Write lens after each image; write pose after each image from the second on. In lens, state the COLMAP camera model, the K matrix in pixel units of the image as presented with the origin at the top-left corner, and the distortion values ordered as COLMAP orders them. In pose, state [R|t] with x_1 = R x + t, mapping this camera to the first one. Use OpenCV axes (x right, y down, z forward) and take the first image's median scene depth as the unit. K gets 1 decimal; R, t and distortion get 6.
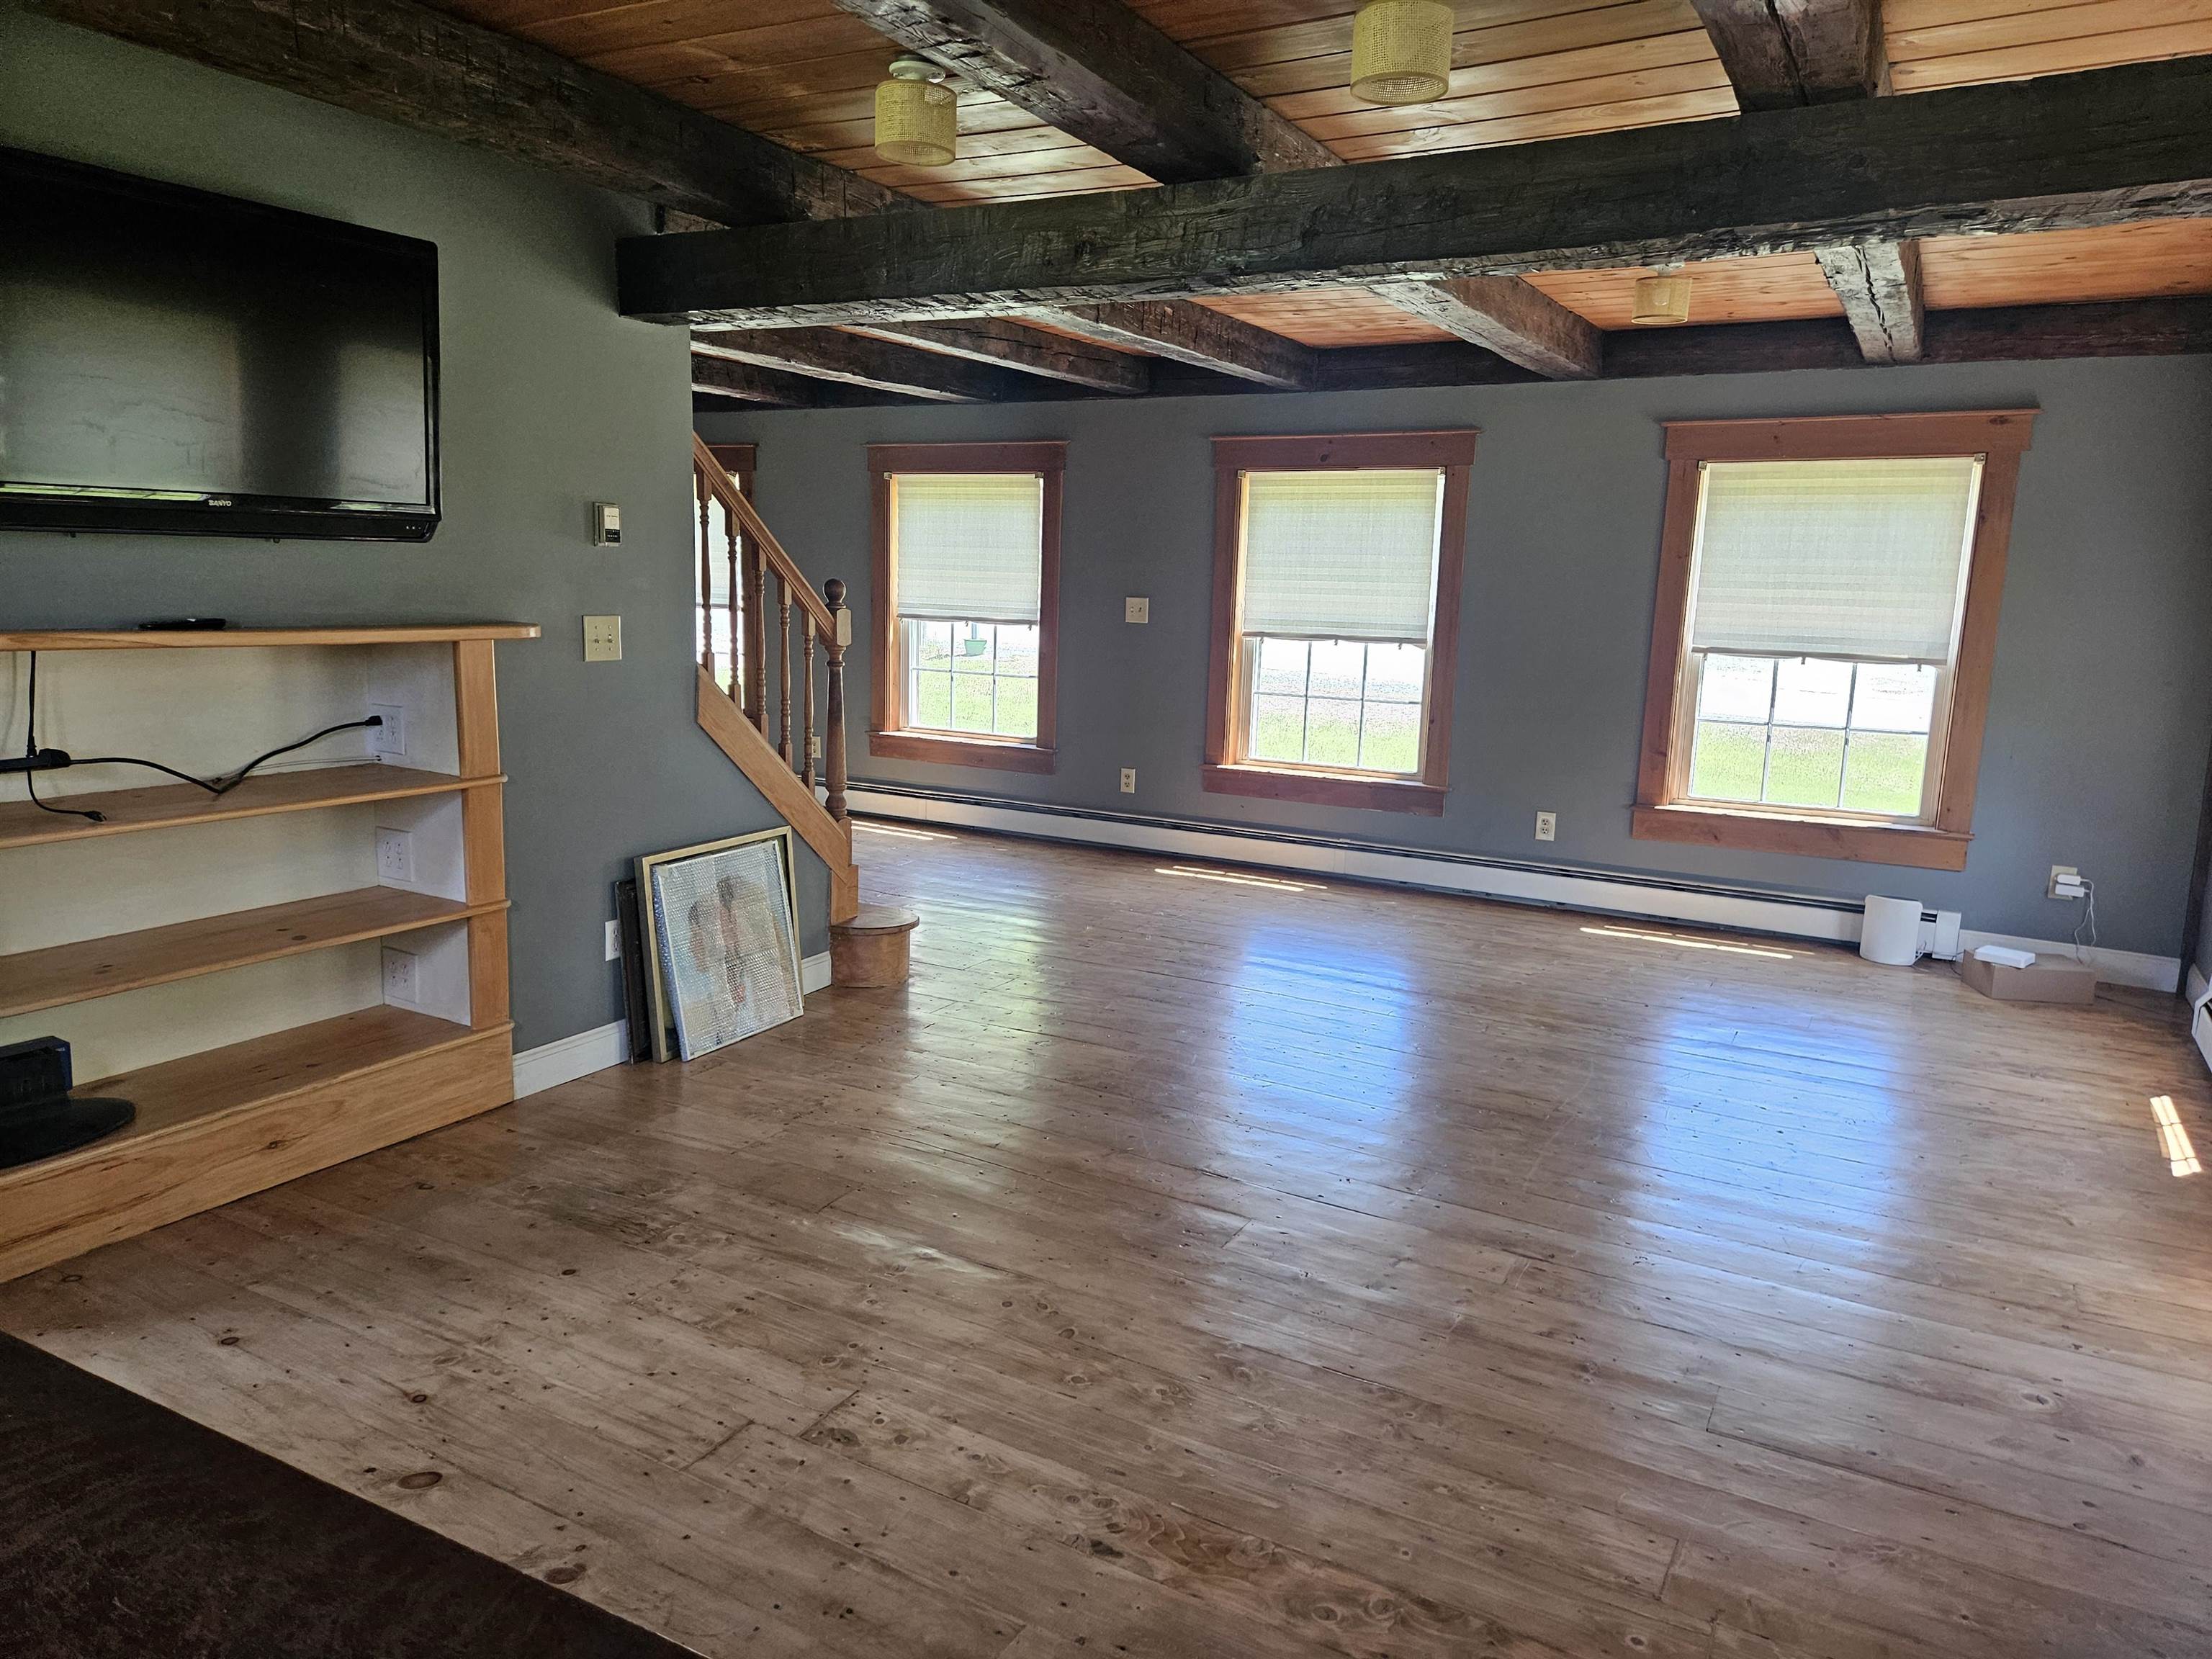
lens RADIAL K [[1493.9, 0, 1111.0], [0, 1493.9, 836.5], [0, 0, 1]] dist [0.057655, -0.048619]
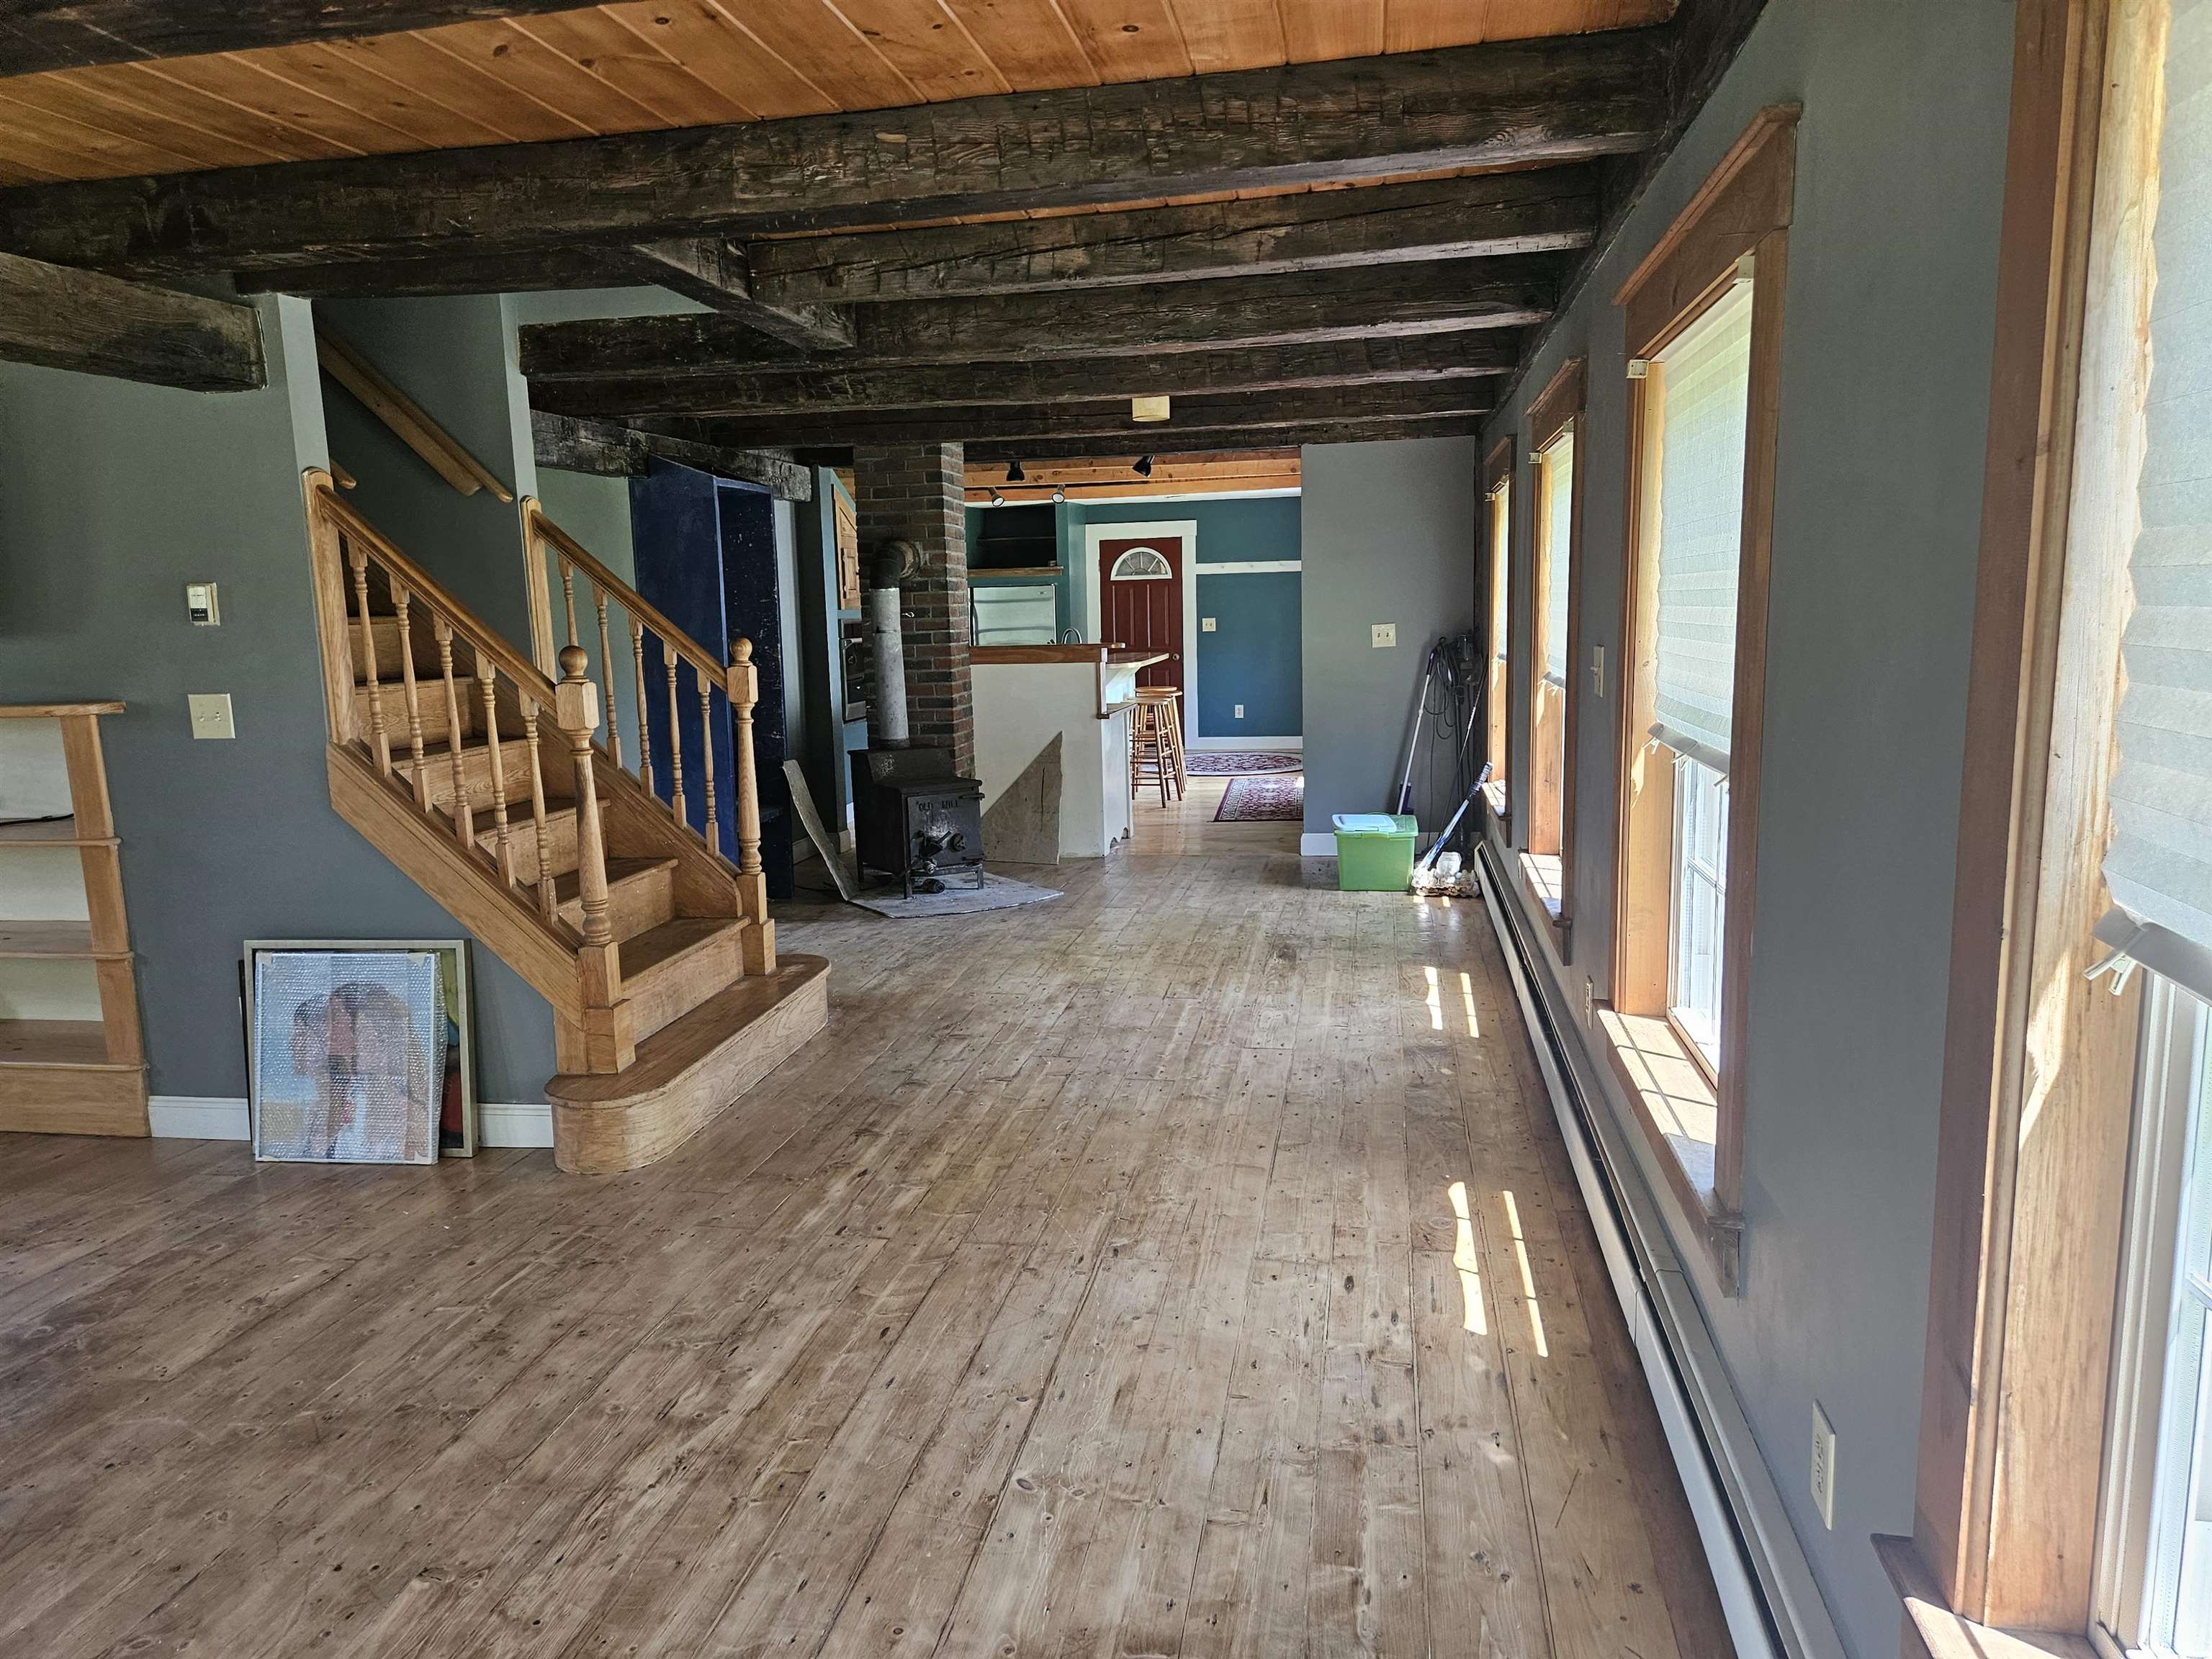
lens RADIAL K [[1482.6, 0, 1106.0], [0, 1482.6, 829.5], [0, 0, 1]] dist [0.076882, -0.071689]
pose [[0.327052, 0.108723, -0.938731, 0.816377], [-0.128935, 0.989204, 0.069648, -0.205505], [0.936169, 0.098257, 0.337539, 1.234323]]
